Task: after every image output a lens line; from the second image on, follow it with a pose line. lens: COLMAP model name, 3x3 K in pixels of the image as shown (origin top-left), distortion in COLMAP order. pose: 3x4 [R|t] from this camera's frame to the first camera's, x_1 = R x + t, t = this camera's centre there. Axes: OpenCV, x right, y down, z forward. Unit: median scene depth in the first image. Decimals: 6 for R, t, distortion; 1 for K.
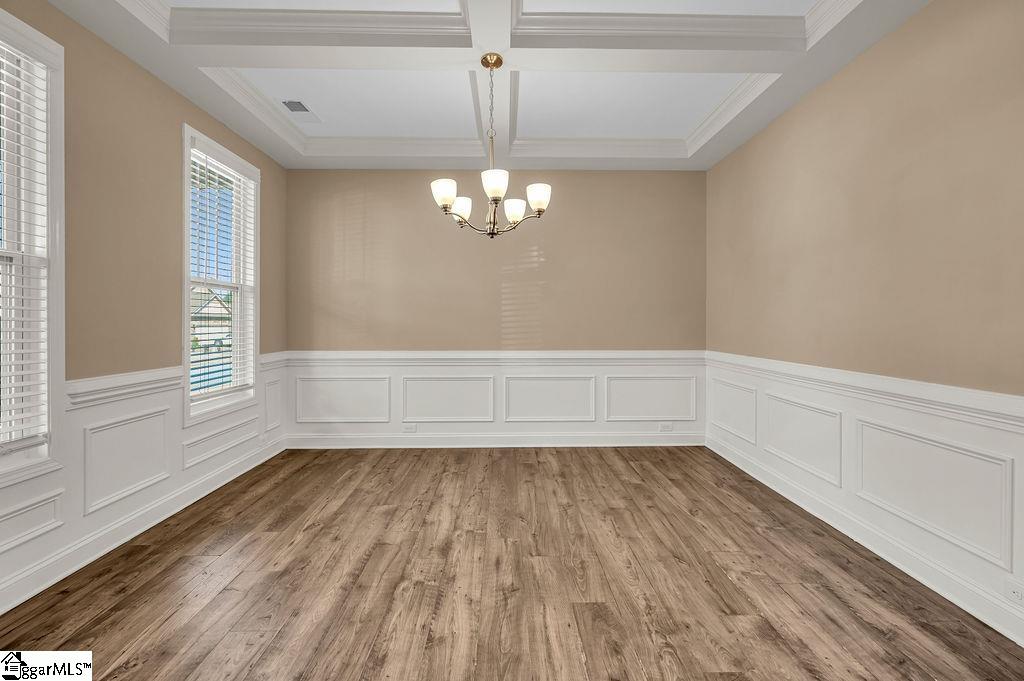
lens RADIAL K [[419.4, 0, 508.8], [0, 419.4, 325.5], [0, 0, 1]] dist [-0.003696, -0.000203]
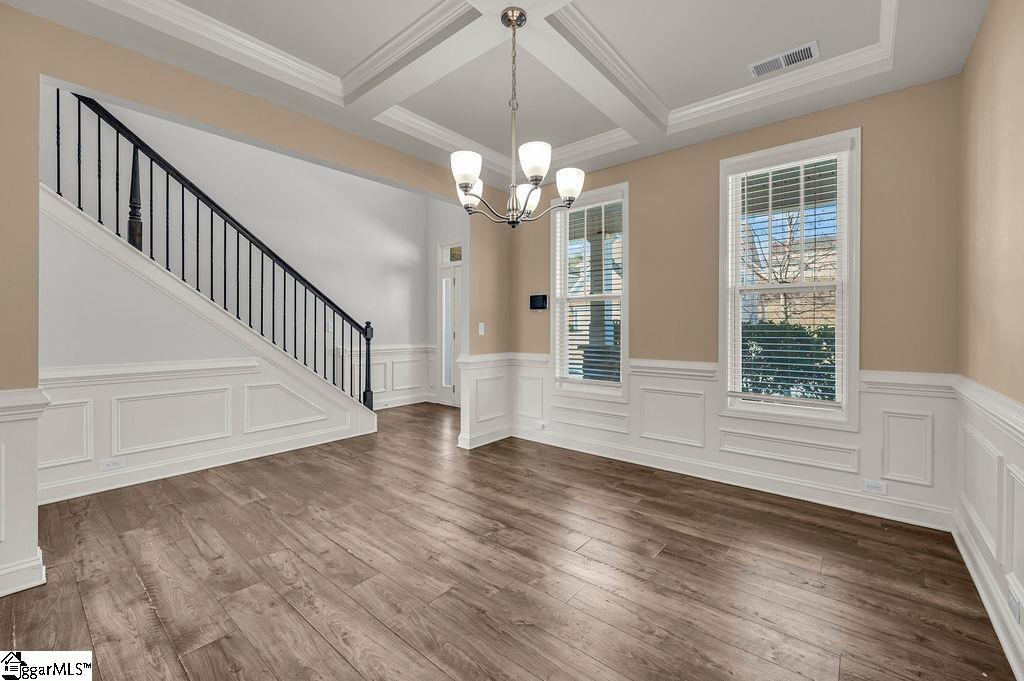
lens RADIAL K [[419.4, 0, 513.8], [0, 419.4, 324.6], [0, 0, 1]] dist [-0.003696, -0.000203]
pose [[-0.648349, -0.002635, -0.761339, 0.672709], [-0.005442, 0.999985, 0.001173, -0.015760], [0.761324, 0.004904, -0.648353, 1.726154]]
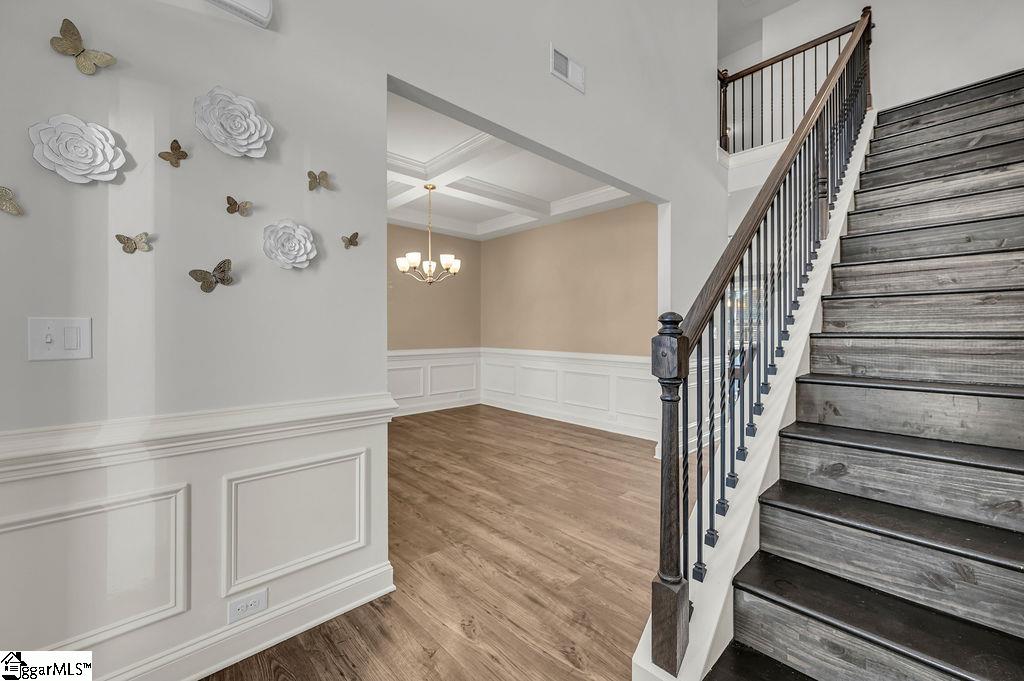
lens RADIAL K [[419.4, 0, 506.2], [0, 419.4, 332.2], [0, 0, 1]] dist [-0.003696, -0.000203]
pose [[0.747266, -0.002110, 0.664522, -1.111032], [0.003776, 0.999992, -0.001071, 0.001968], [-0.664515, 0.003310, 0.747268, -0.636796]]
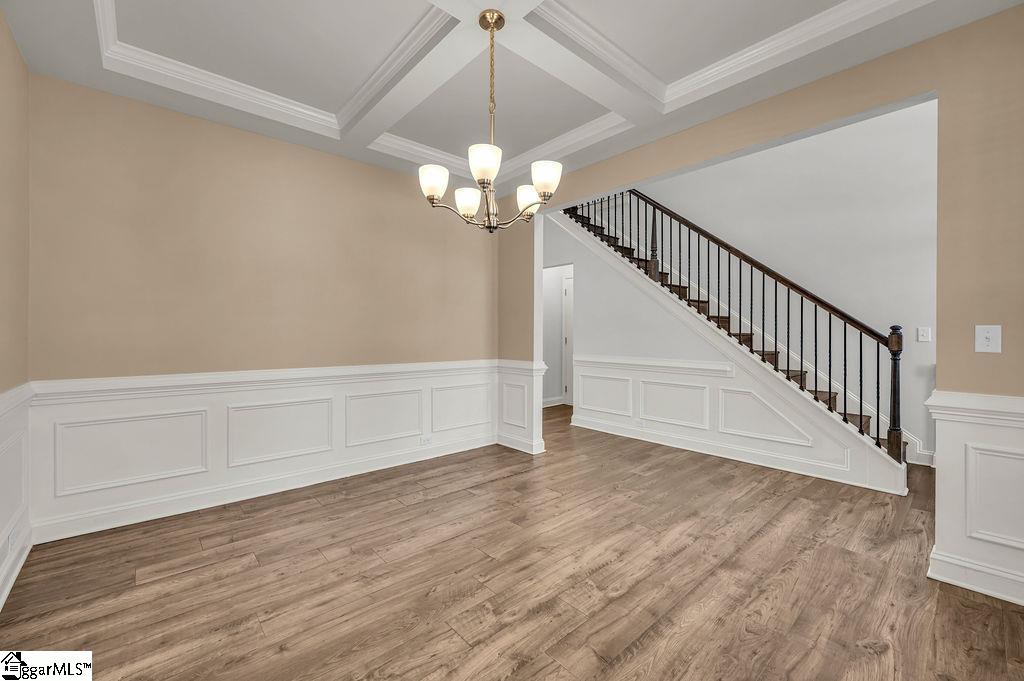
lens RADIAL K [[419.4, 0, 511.5], [0, 419.4, 338.6], [0, 0, 1]] dist [-0.003696, -0.000203]
pose [[-0.654361, -0.011355, 0.756097, -0.774420], [0.004861, 0.999803, 0.019222, -0.015358], [-0.756167, 0.016254, -0.654177, 1.683590]]
